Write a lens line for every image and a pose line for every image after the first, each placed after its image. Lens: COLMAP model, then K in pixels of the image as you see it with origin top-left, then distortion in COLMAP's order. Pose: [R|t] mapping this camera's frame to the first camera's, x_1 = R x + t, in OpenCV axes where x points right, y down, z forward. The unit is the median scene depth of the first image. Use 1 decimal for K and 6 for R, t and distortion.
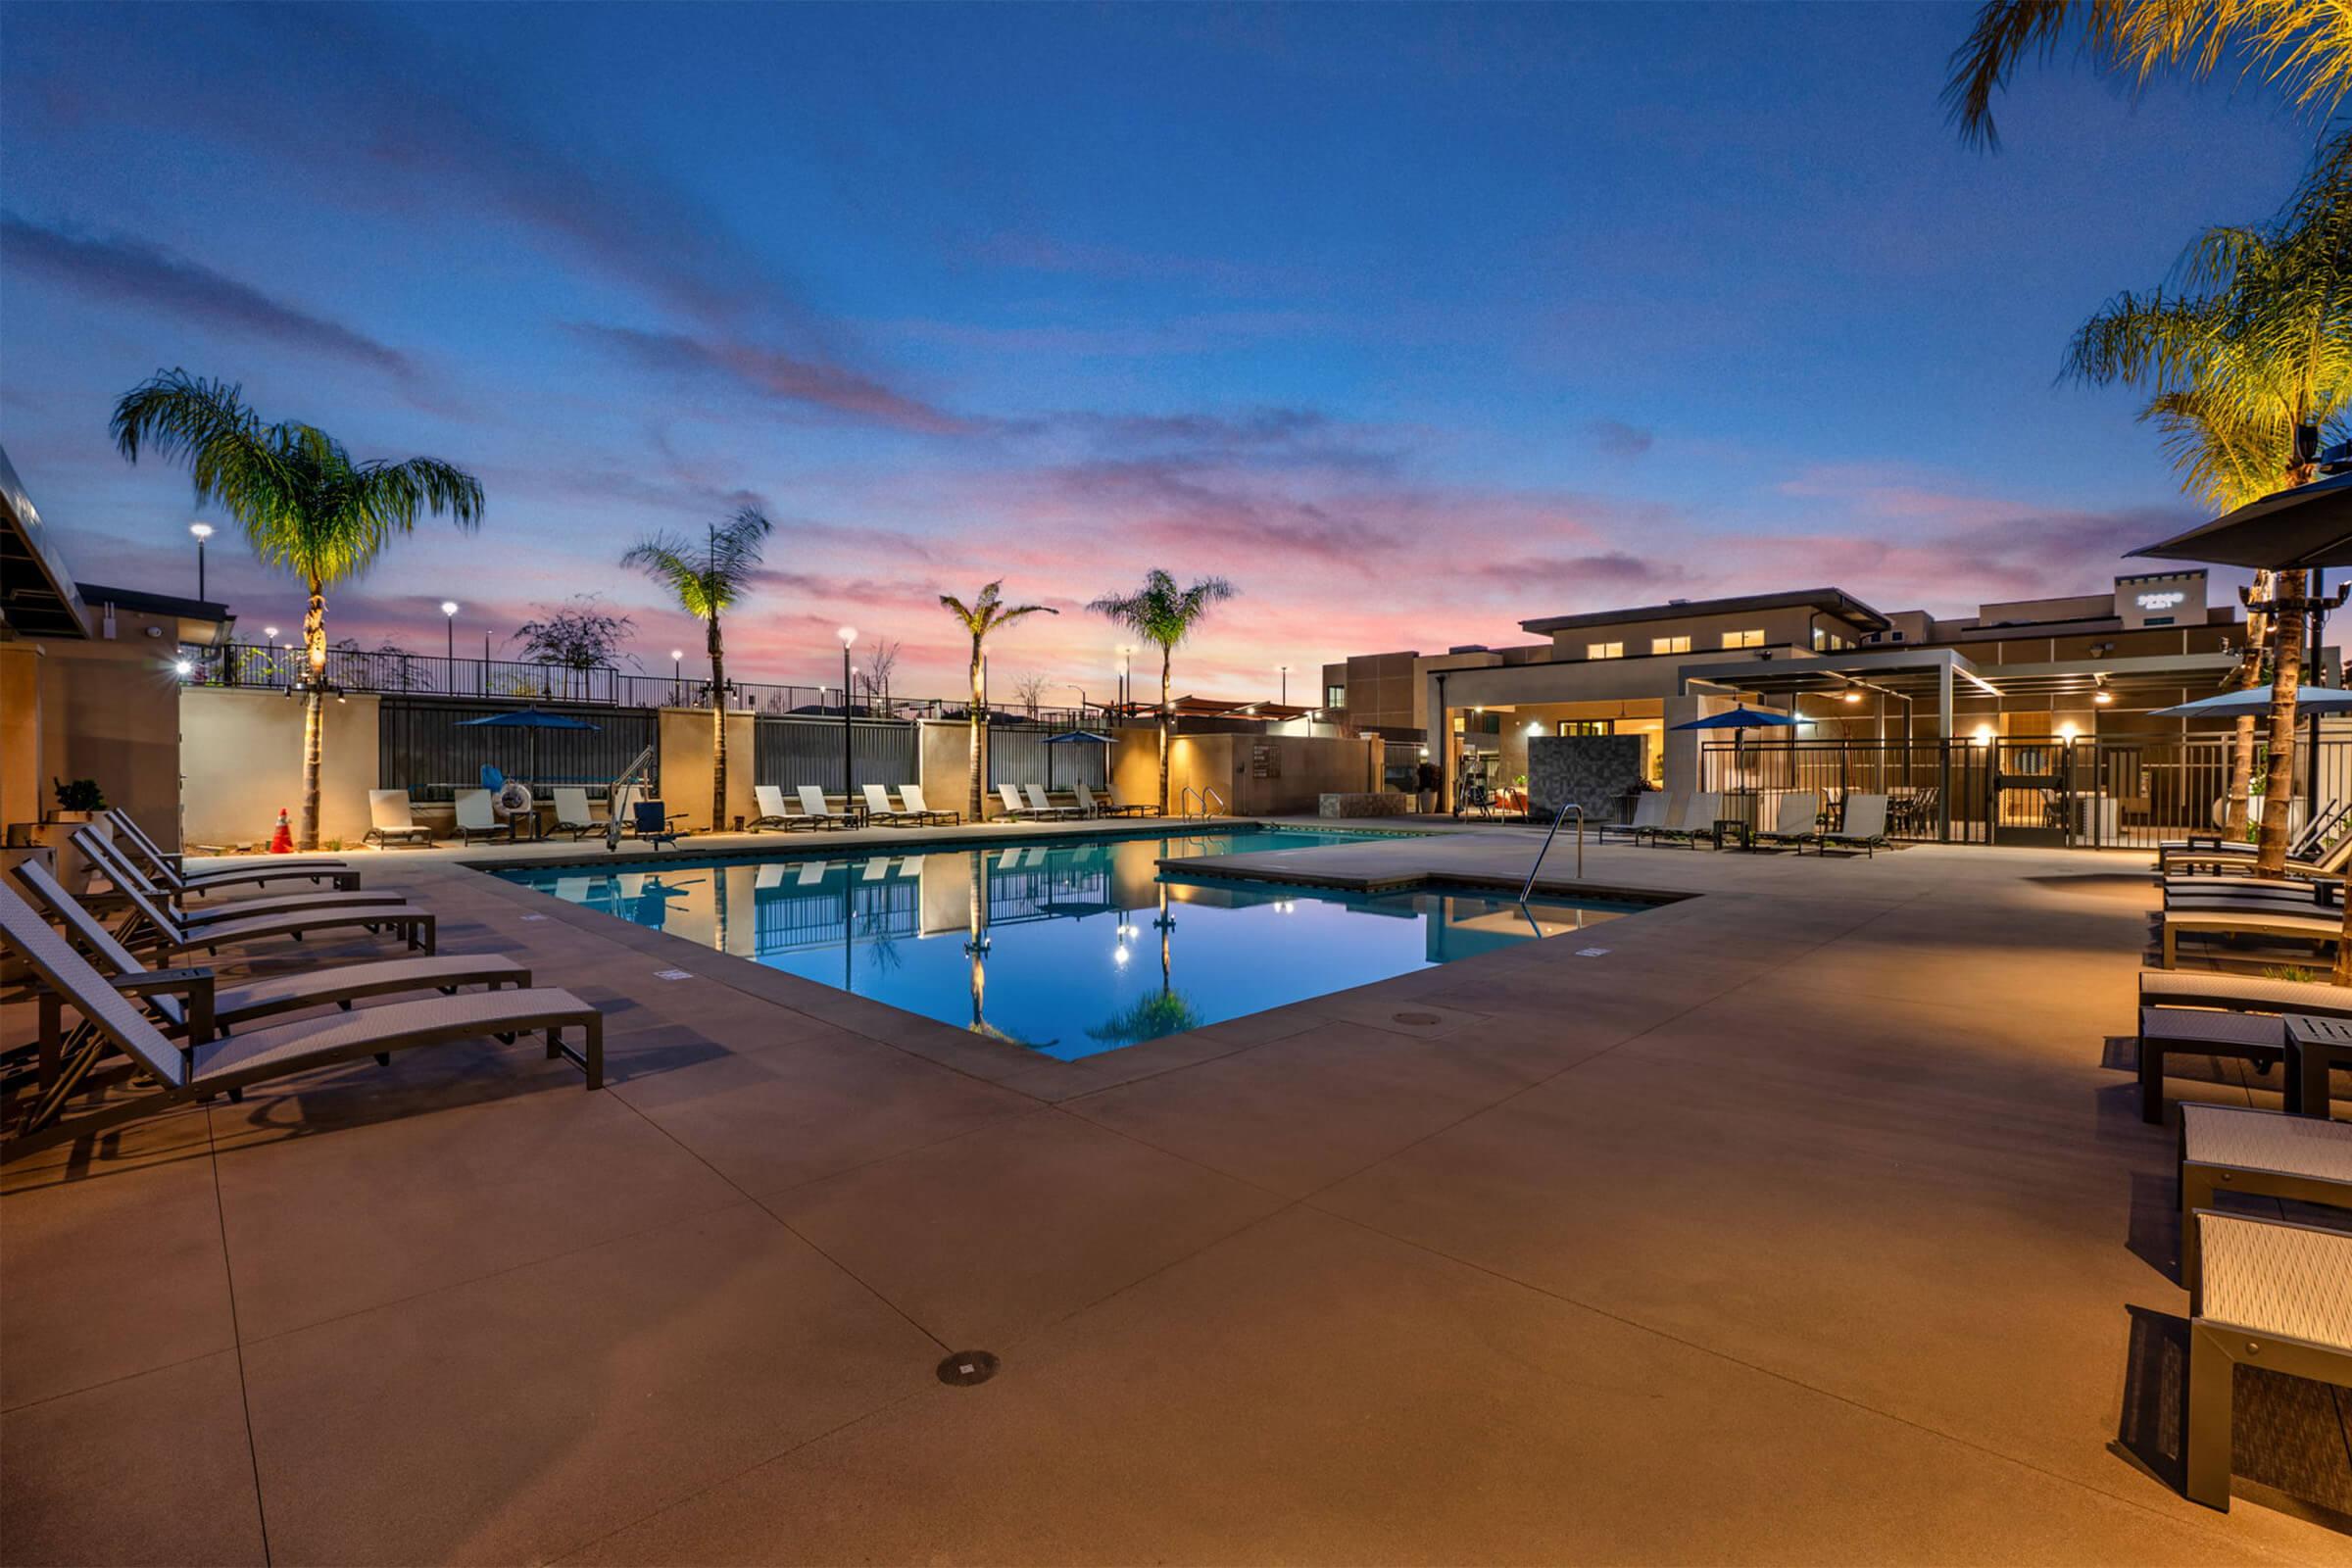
lens RADIAL K [[1015.8, 0, 1177.3], [0, 1015.8, 780.4], [0, 0, 1]] dist [-0.016123, 0.000561]
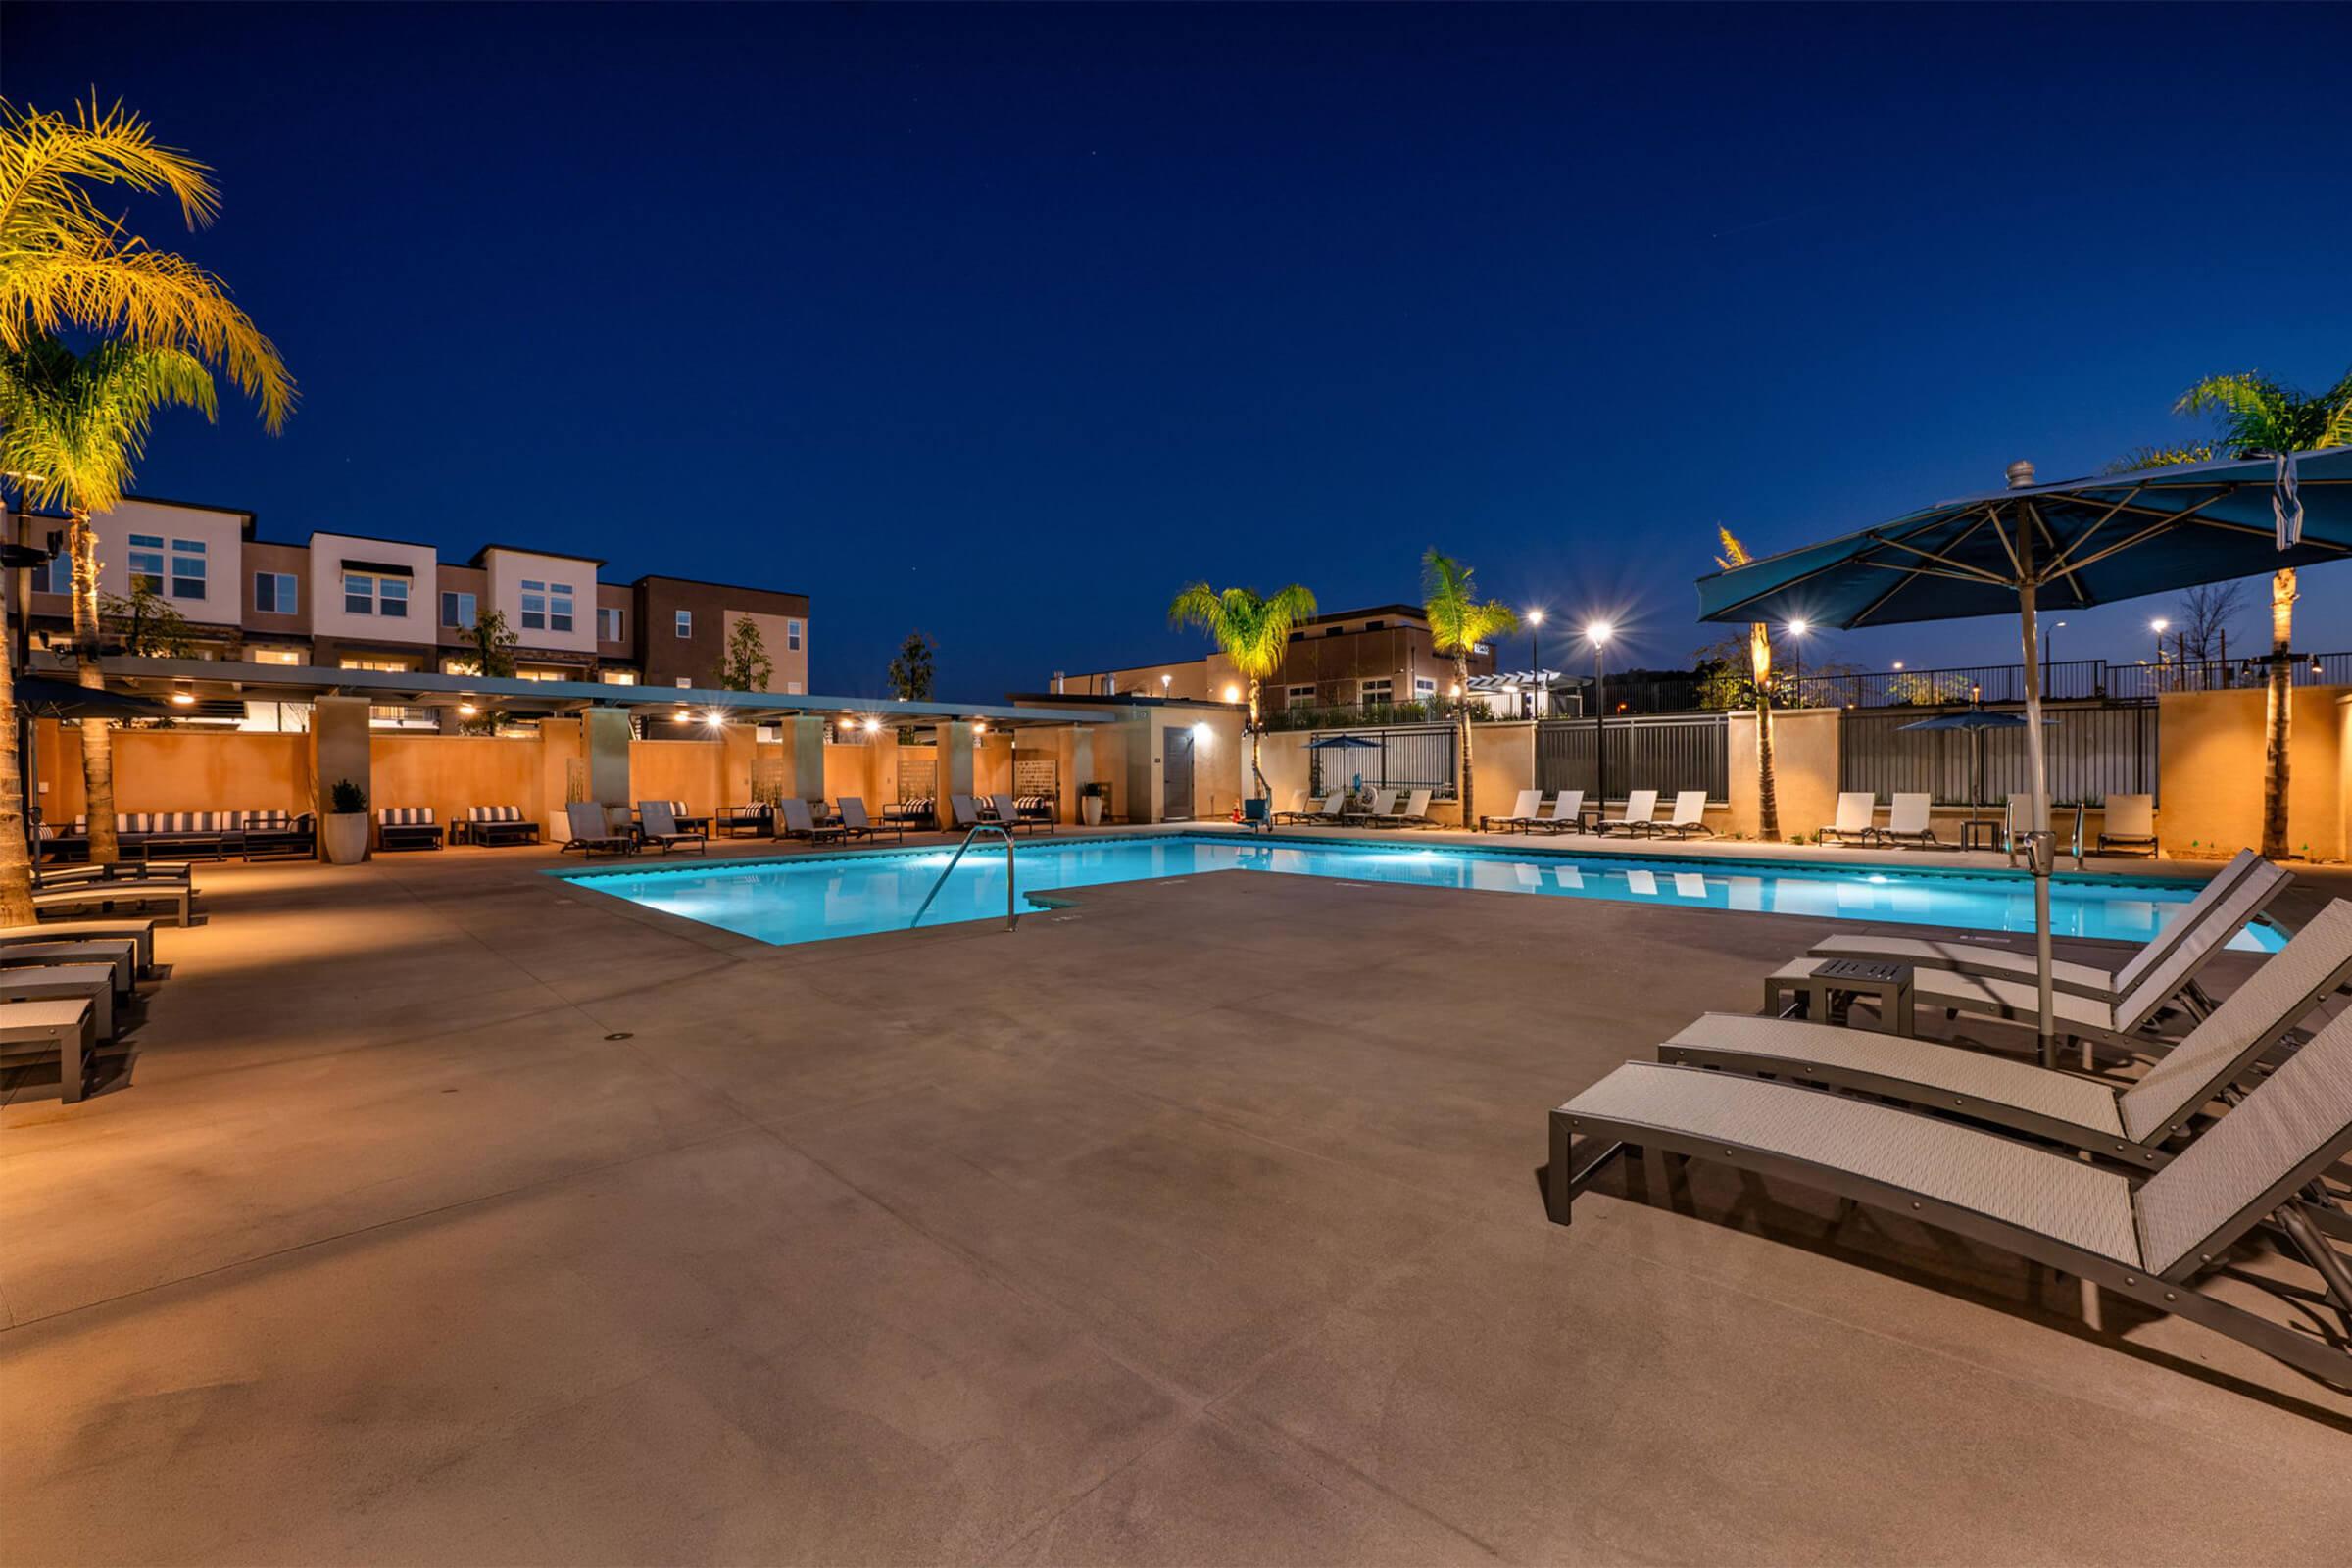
lens RADIAL K [[946.4, 0, 1179.5], [0, 946.4, 782.7], [0, 0, 1]] dist [-0.020979, 0.000198]
pose [[0.002761, 0.003294, -0.999991, 0.585806], [-0.001143, 0.999994, 0.003291, -0.005000], [0.999996, 0.001134, 0.002765, 0.619738]]
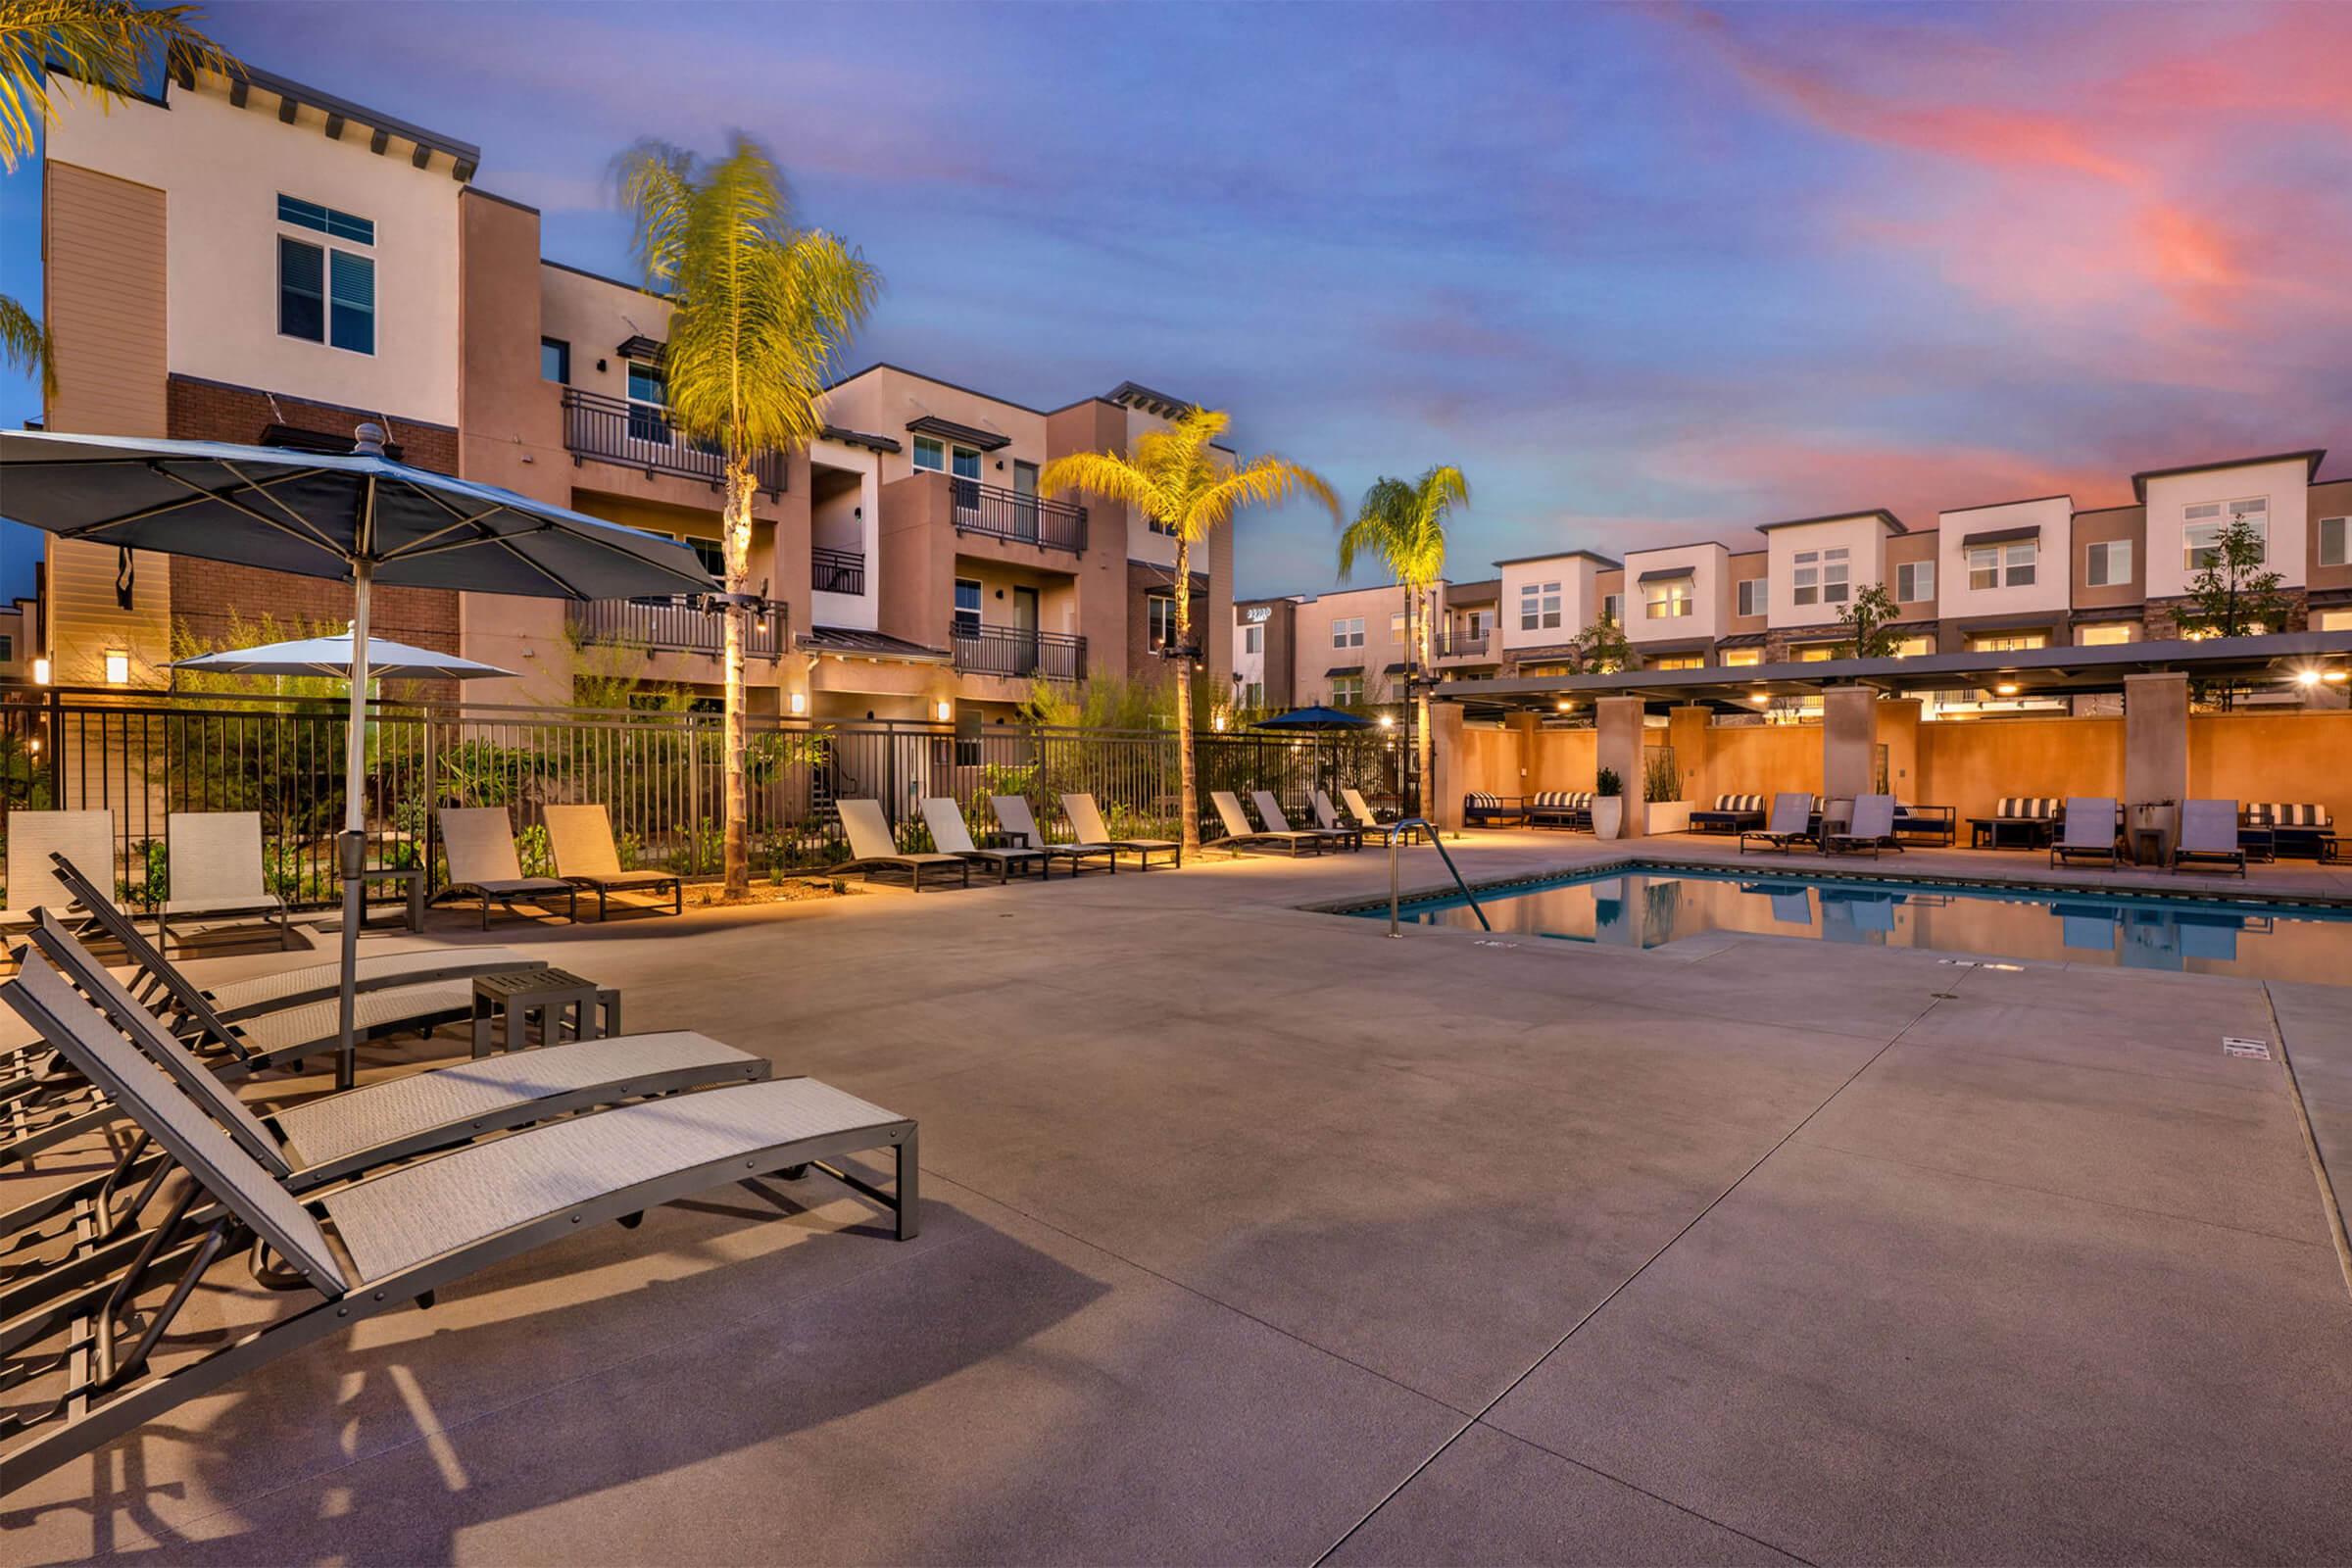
lens RADIAL K [[1087.5, 0, 1177.3], [0, 1087.5, 782.4], [0, 0, 1]] dist [-0.009122, 0.000075]
pose [[-0.999723, -0.002369, -0.023418, 0.303702], [-0.002804, 0.999824, 0.018550, -0.007797], [0.023370, 0.018611, -0.999554, 0.932360]]
